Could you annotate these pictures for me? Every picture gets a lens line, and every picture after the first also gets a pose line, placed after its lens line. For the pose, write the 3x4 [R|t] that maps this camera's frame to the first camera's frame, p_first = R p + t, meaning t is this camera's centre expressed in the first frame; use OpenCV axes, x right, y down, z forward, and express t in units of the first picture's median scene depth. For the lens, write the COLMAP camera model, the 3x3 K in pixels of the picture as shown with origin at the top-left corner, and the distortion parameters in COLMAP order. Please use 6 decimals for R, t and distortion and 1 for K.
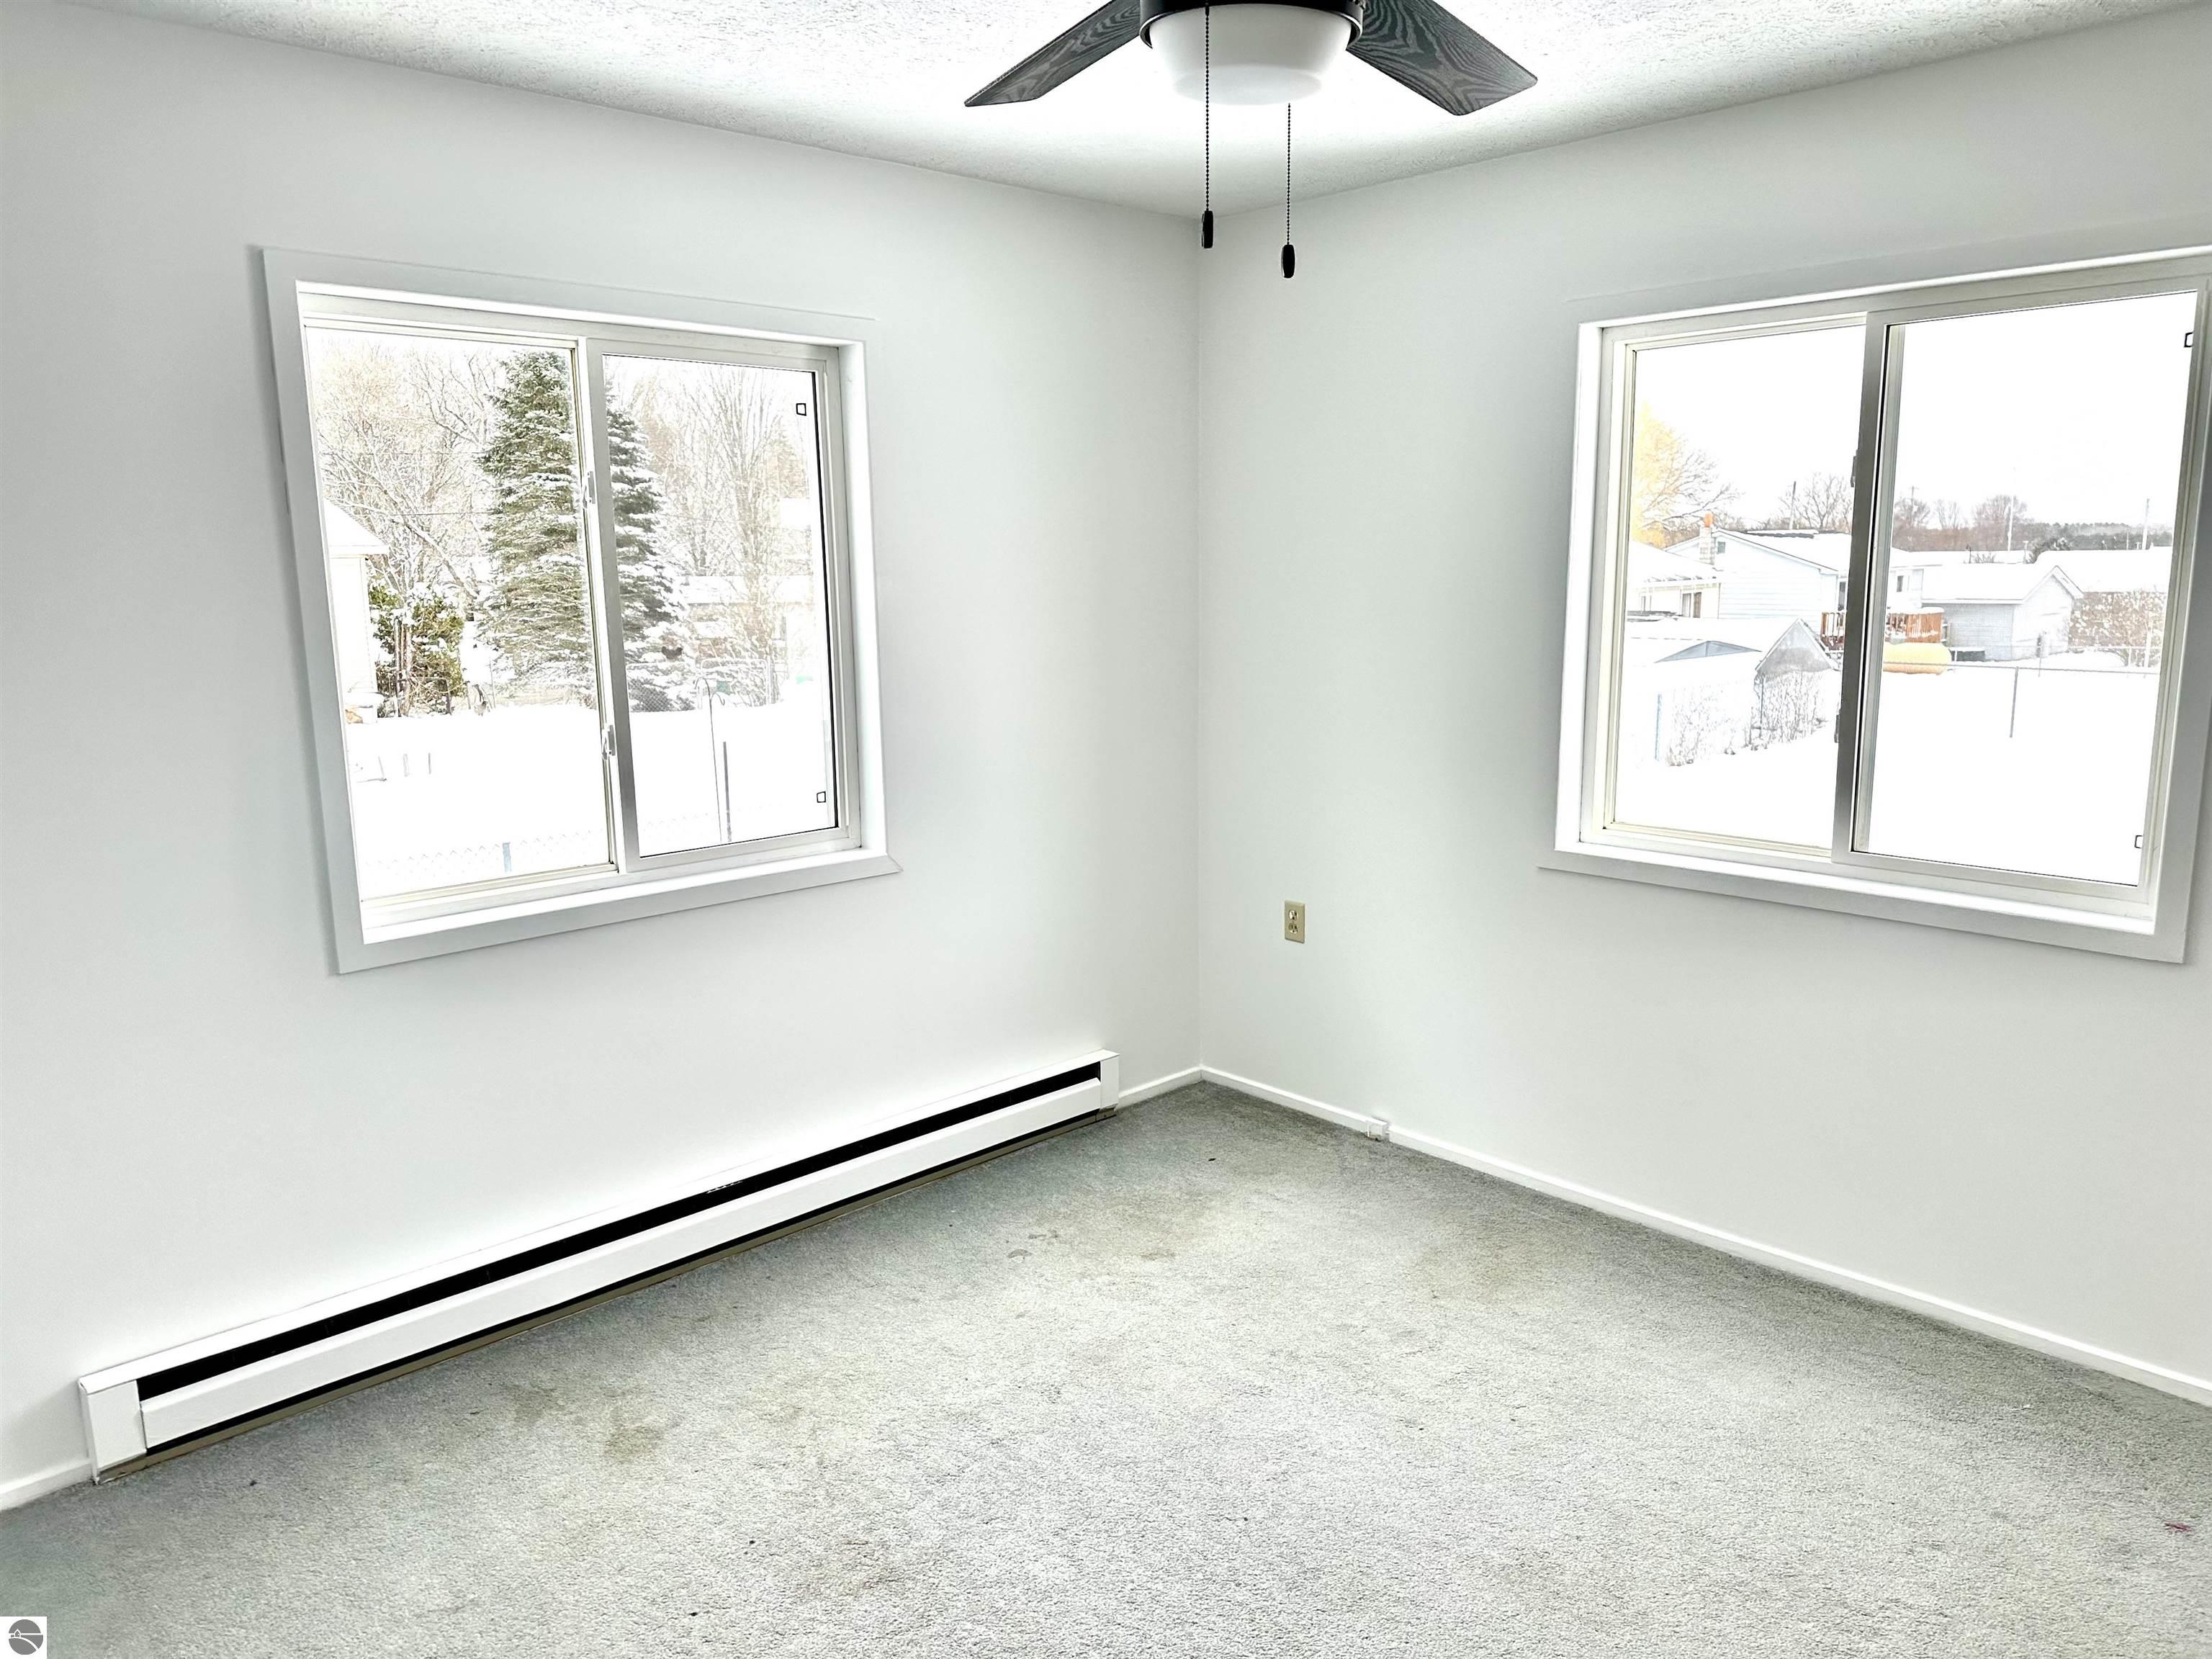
lens RADIAL K [[1576.1, 0, 1102.0], [0, 1576.1, 821.8], [0, 0, 1]] dist [0.123819, -0.140794]
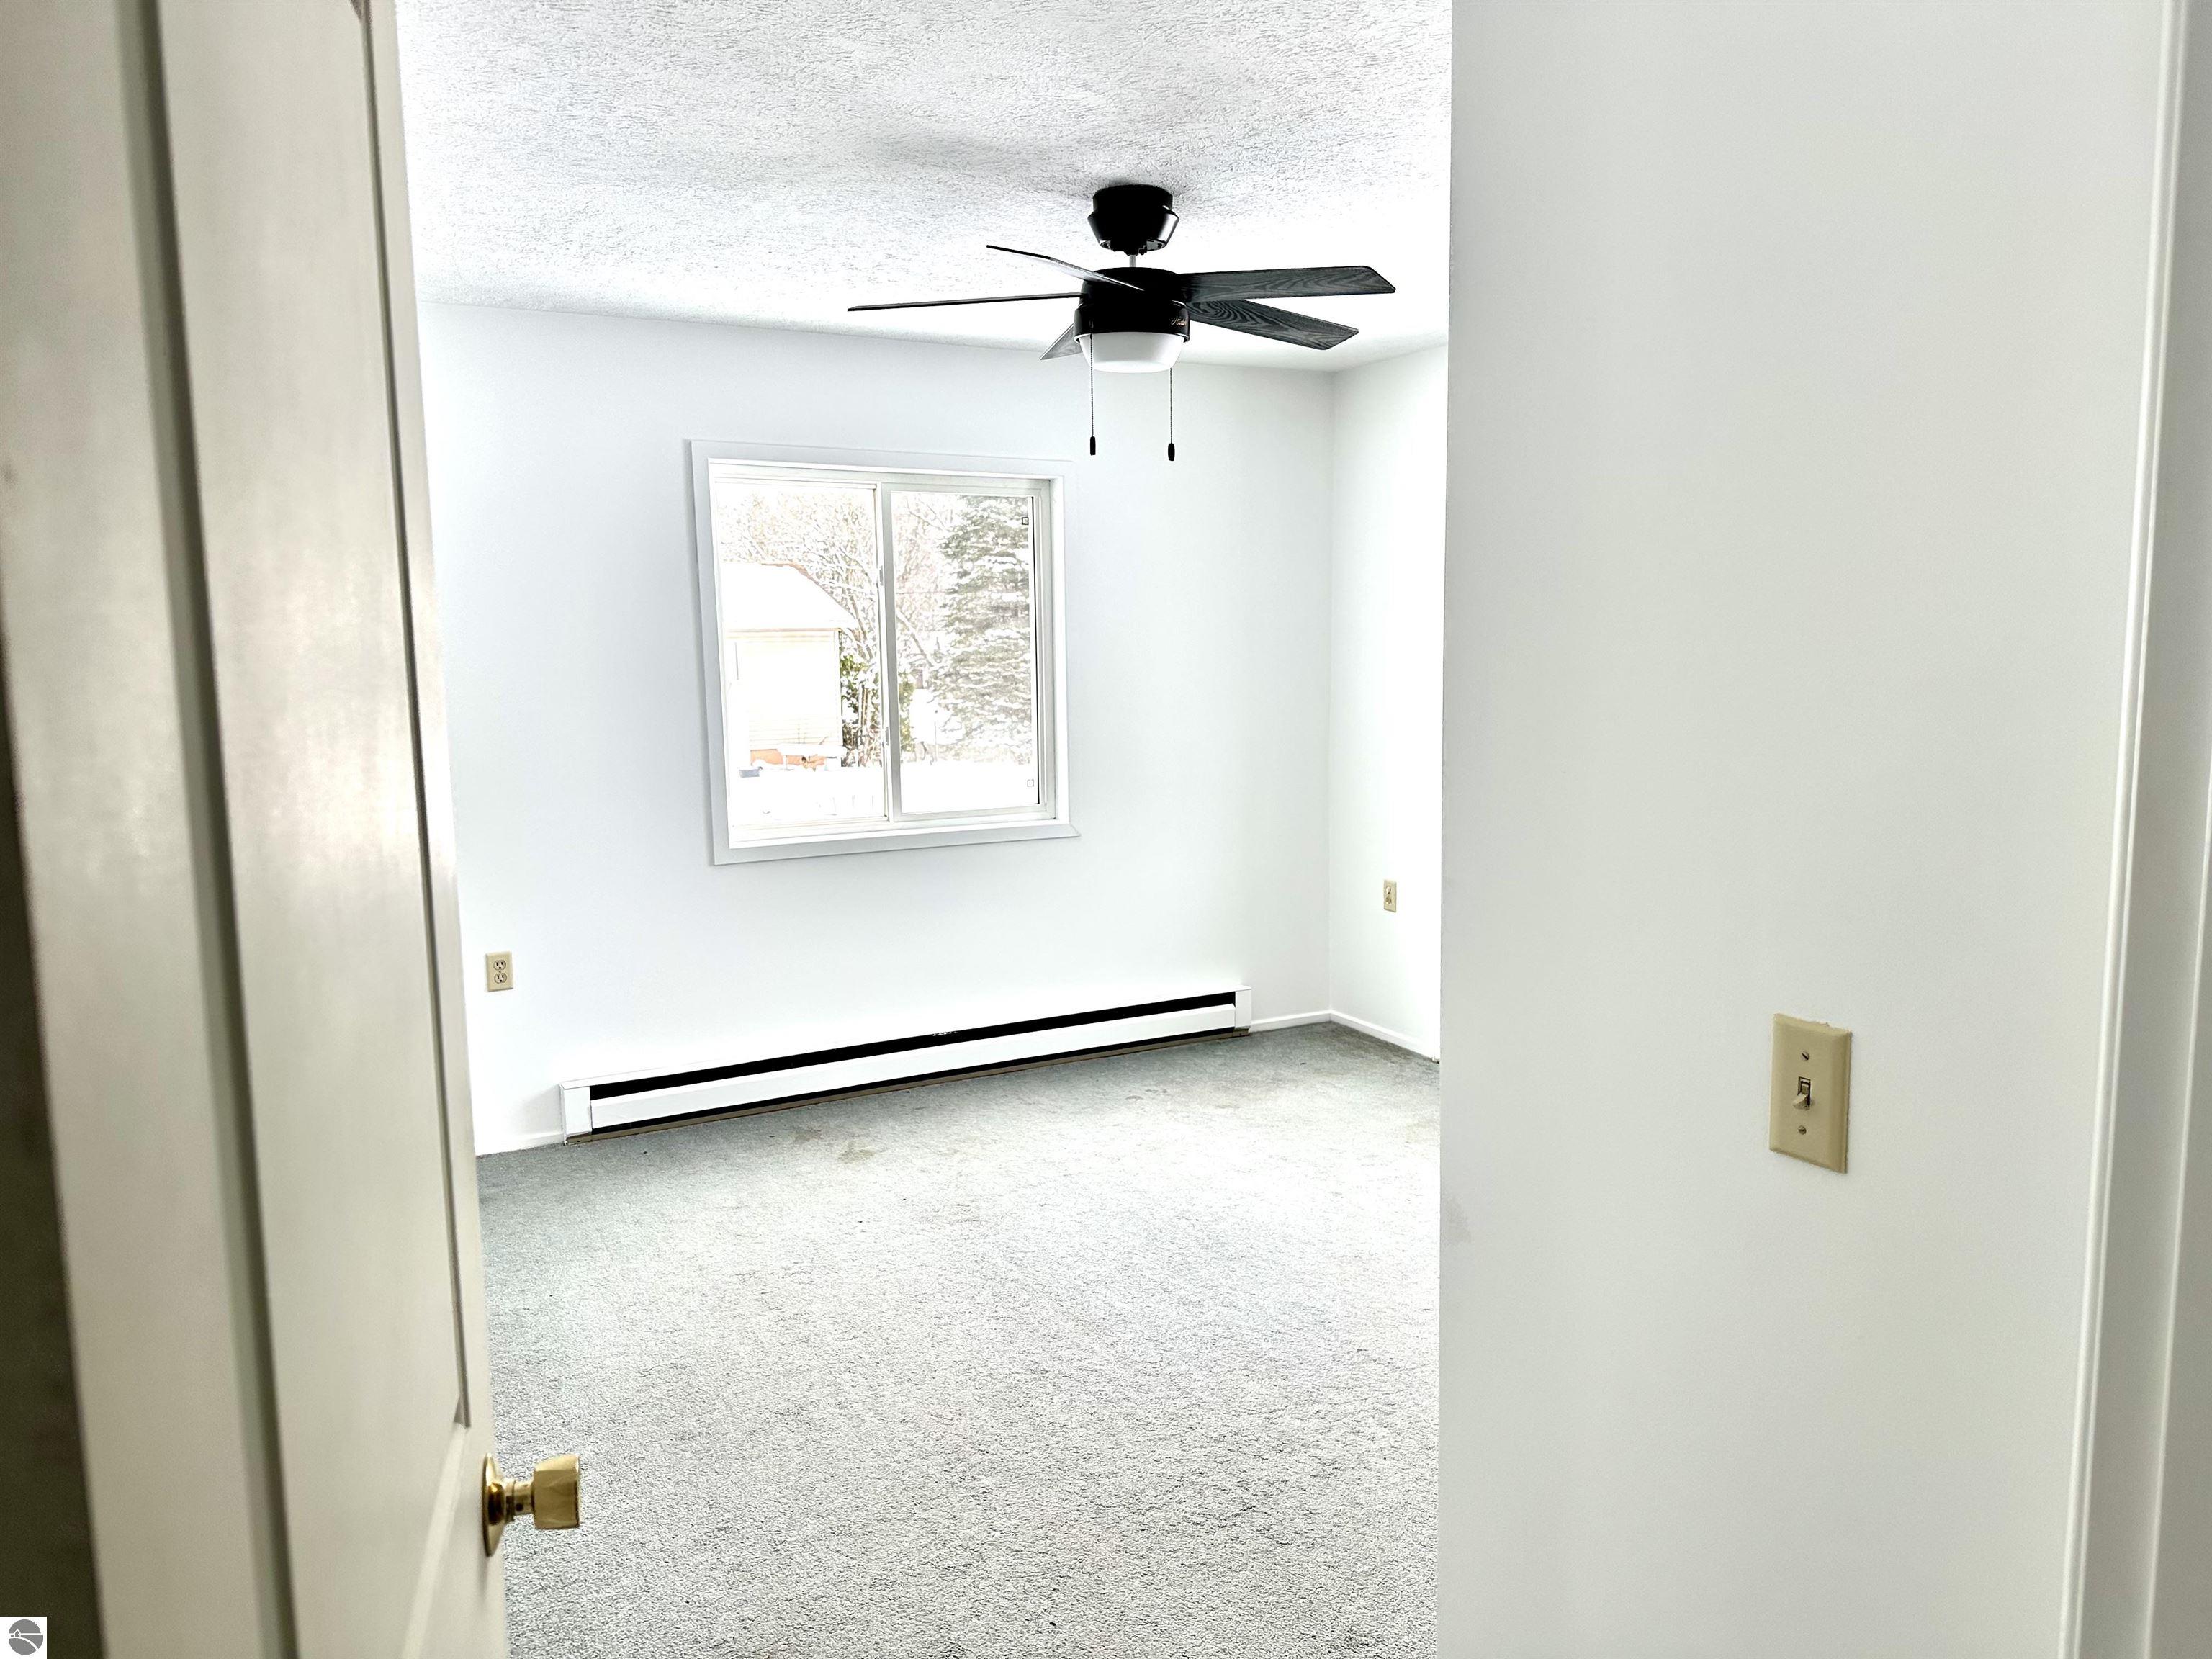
lens RADIAL K [[1576.1, 0, 1102.0], [0, 1576.1, 821.8], [0, 0, 1]] dist [0.123819, -0.140794]
pose [[0.963287, 0.036841, -0.265935, 0.303938], [-0.048996, 0.998029, -0.039214, 0.082847], [0.263966, 0.050804, 0.963193, -0.417857]]
